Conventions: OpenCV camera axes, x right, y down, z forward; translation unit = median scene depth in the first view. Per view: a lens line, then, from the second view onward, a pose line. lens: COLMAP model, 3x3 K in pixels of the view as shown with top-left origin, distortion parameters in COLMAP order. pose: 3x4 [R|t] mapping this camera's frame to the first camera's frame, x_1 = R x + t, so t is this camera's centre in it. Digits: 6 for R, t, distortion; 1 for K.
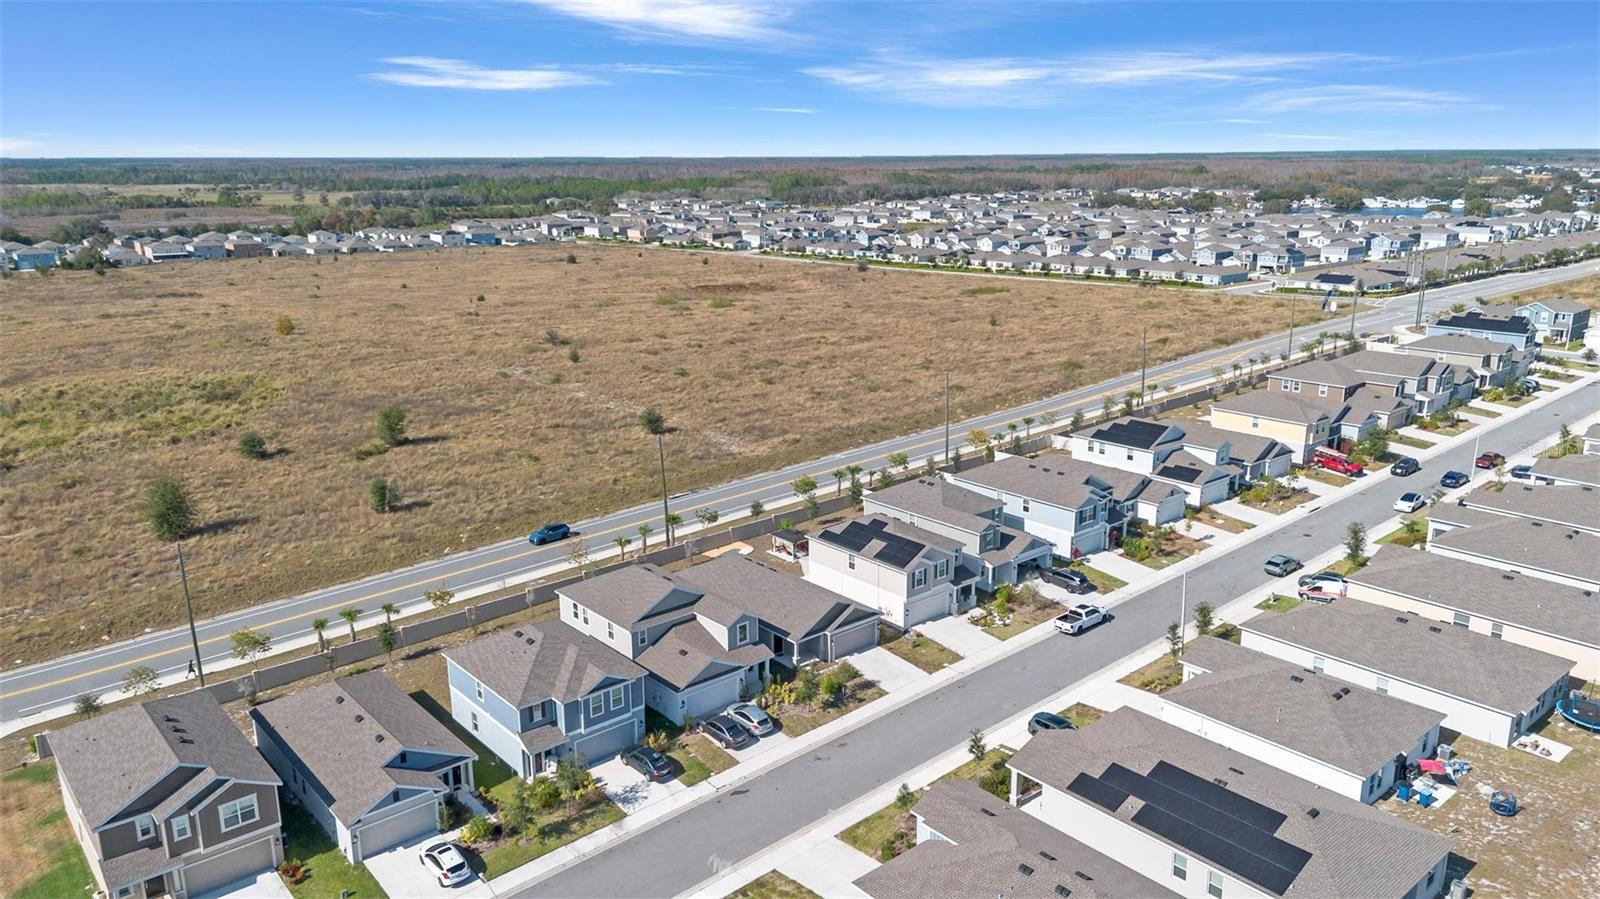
lens RADIAL K [[1130.7, 0, 800.0], [0, 1130.7, 449.5], [0, 0, 1]] dist [0.140834, -0.335221]
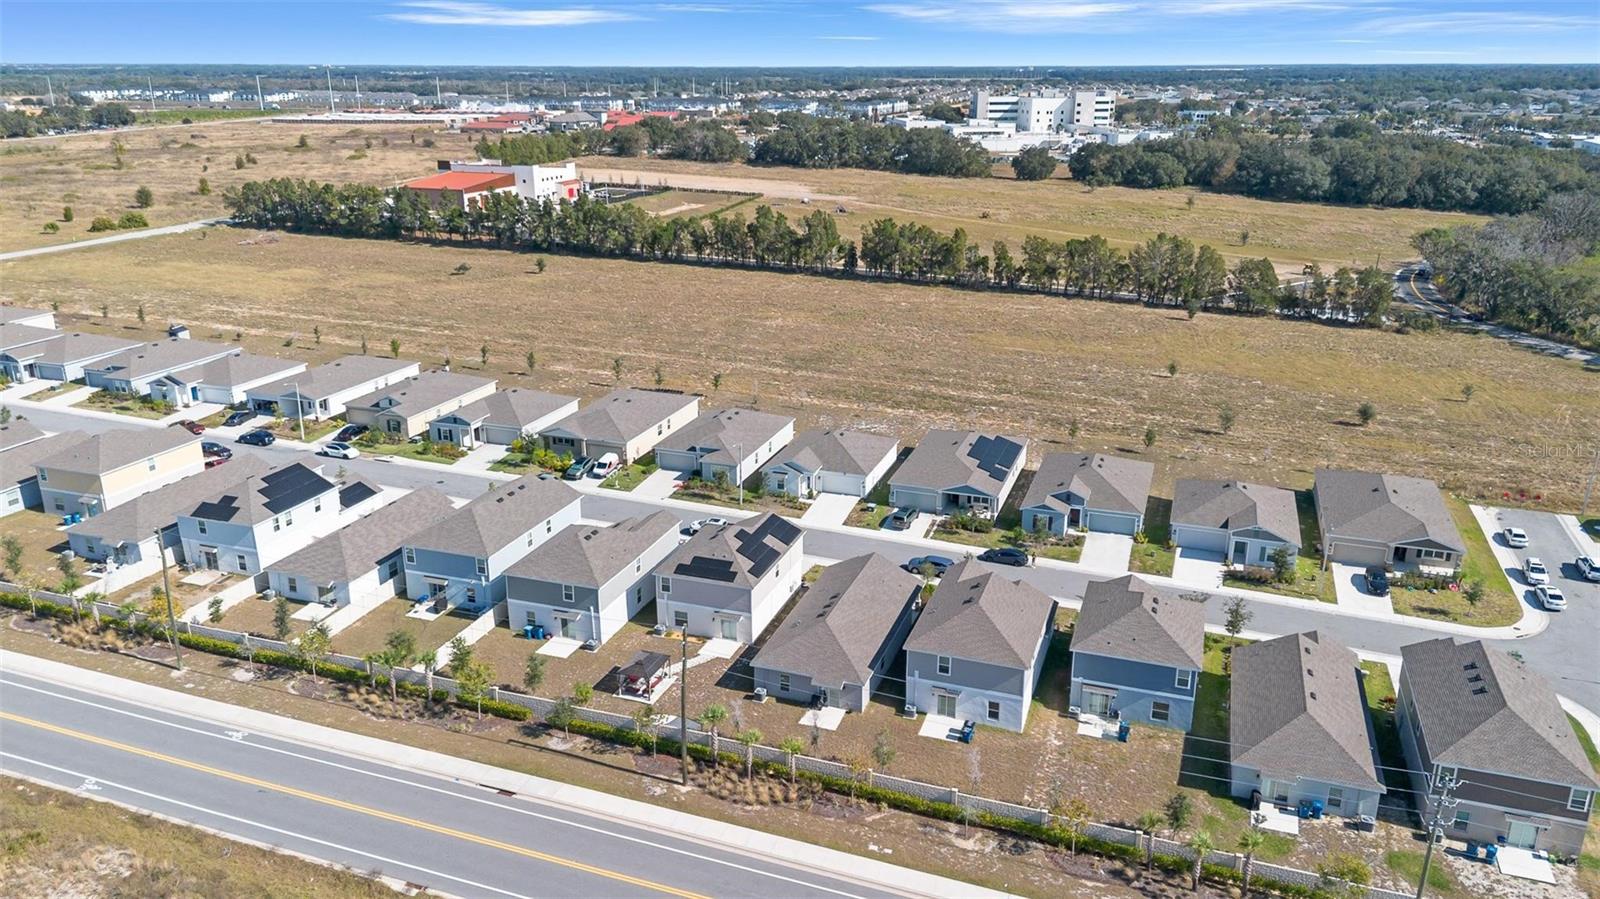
lens RADIAL K [[1136.2, 0, 800.0], [0, 1136.2, 449.5], [0, 0, 1]] dist [0.073090, -0.081693]
pose [[-0.495236, -0.269634, 0.825856, -0.572453], [0.222362, 0.879609, 0.420527, -0.307732], [-0.839819, 0.391899, -0.375658, 1.005624]]
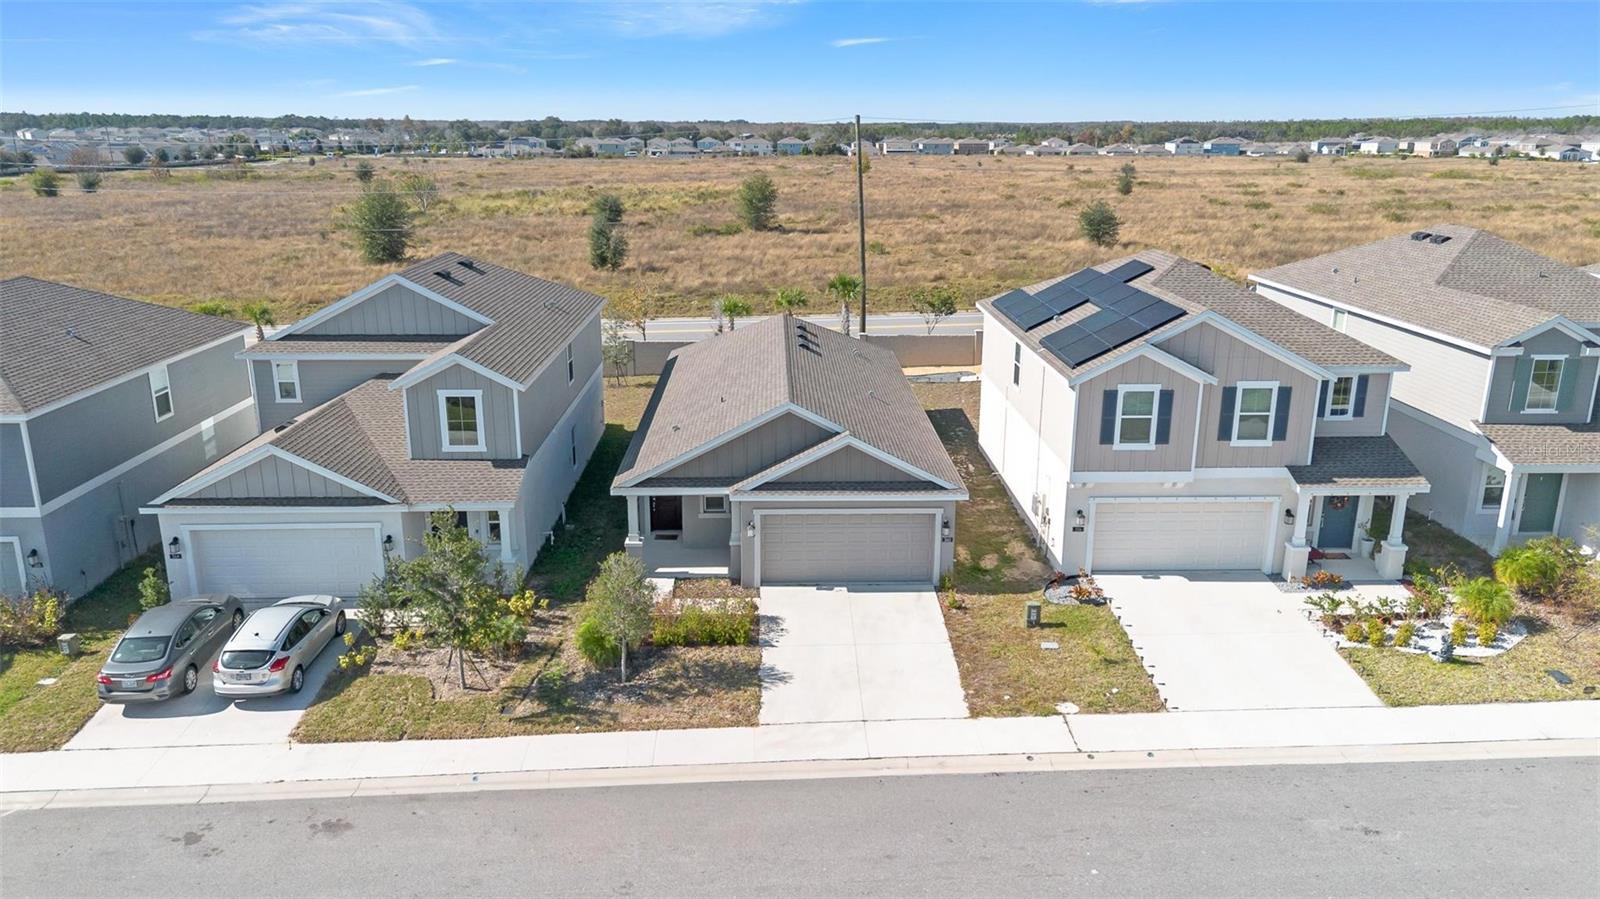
lens RADIAL K [[1136.2, 0, 800.0], [0, 1136.2, 449.5], [0, 0, 1]] dist [0.073090, -0.081693]
pose [[0.774036, 0.183343, -0.606015, 0.161735], [-0.168822, 0.982268, 0.081544, 0.083006], [0.610219, 0.039191, 0.791263, 0.524326]]
